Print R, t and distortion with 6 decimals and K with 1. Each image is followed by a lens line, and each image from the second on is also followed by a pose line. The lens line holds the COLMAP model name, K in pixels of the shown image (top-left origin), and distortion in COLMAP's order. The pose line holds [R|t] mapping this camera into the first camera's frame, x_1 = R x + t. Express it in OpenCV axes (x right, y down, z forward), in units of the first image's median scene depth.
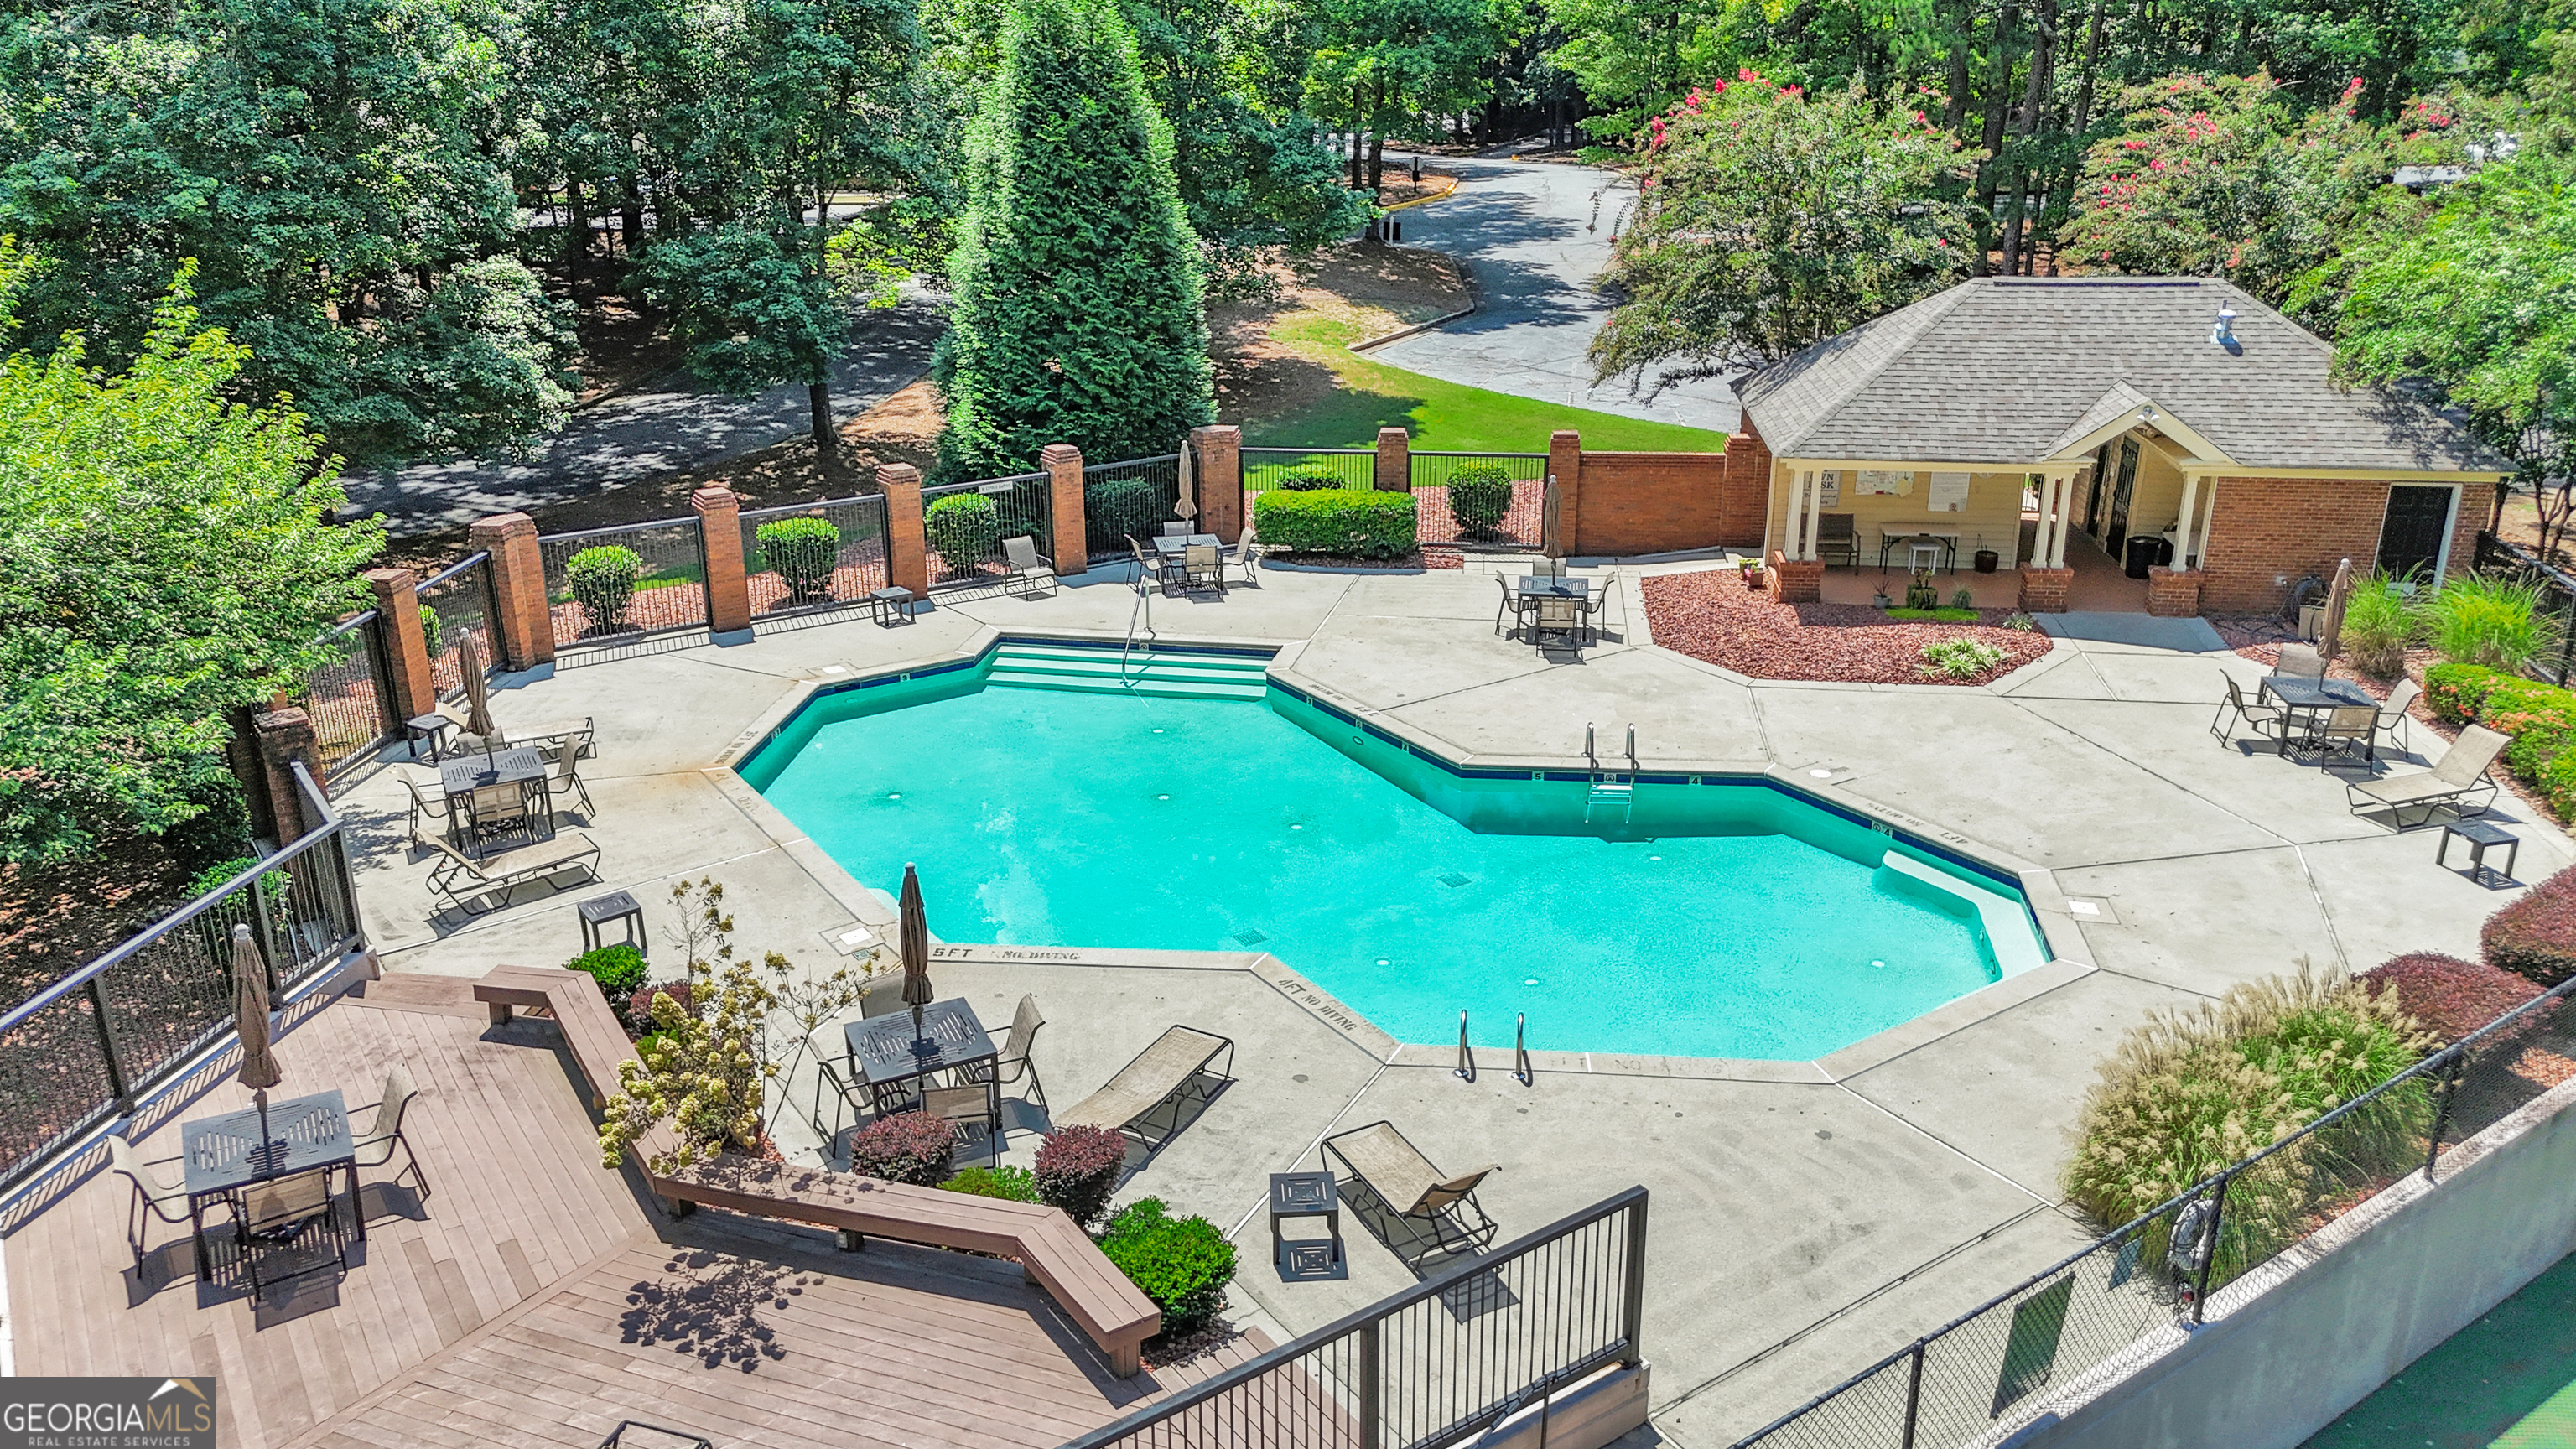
lens RADIAL K [[1912.6, 0, 1288.0], [0, 1912.6, 724.5], [0, 0, 1]] dist [0.114422, -0.208373]
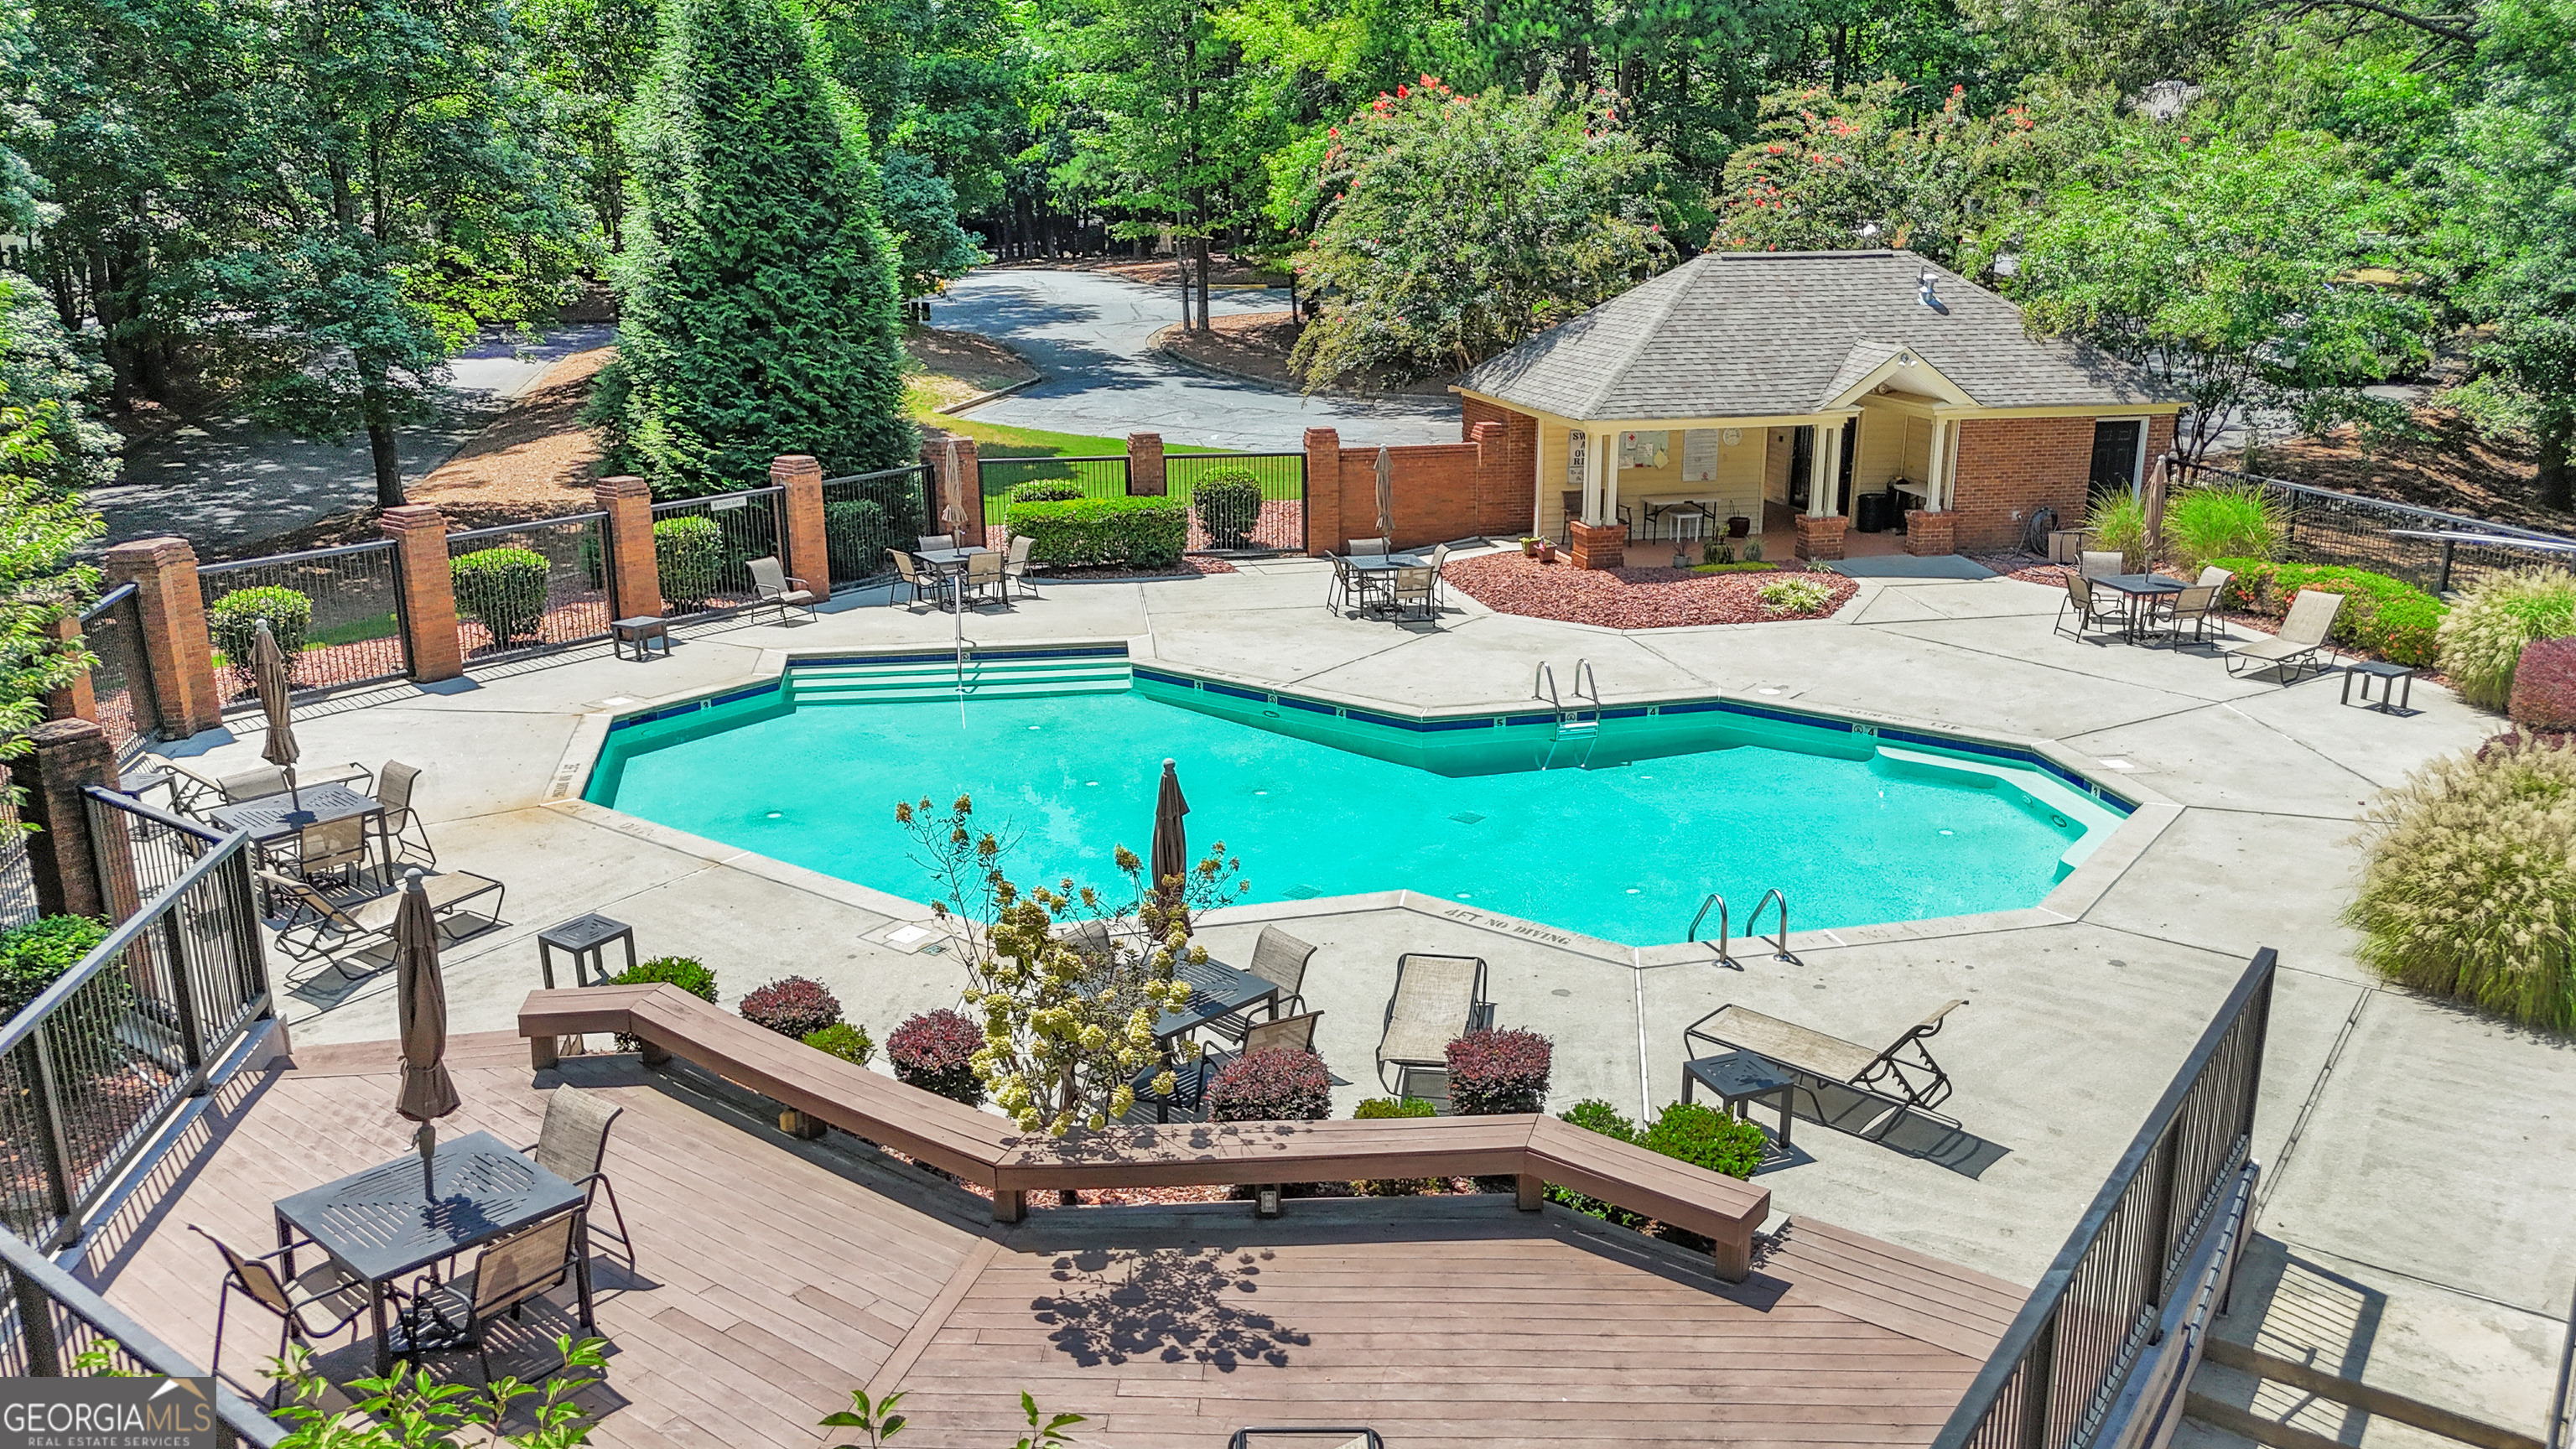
lens RADIAL K [[1915.9, 0, 1288.0], [0, 1915.9, 724.5], [0, 0, 1]] dist [0.054727, -0.048183]
pose [[0.943652, -0.086212, 0.319512, -0.209695], [0.111523, 0.991841, -0.061750, 0.058735], [-0.311582, 0.093903, 0.945568, 0.120790]]
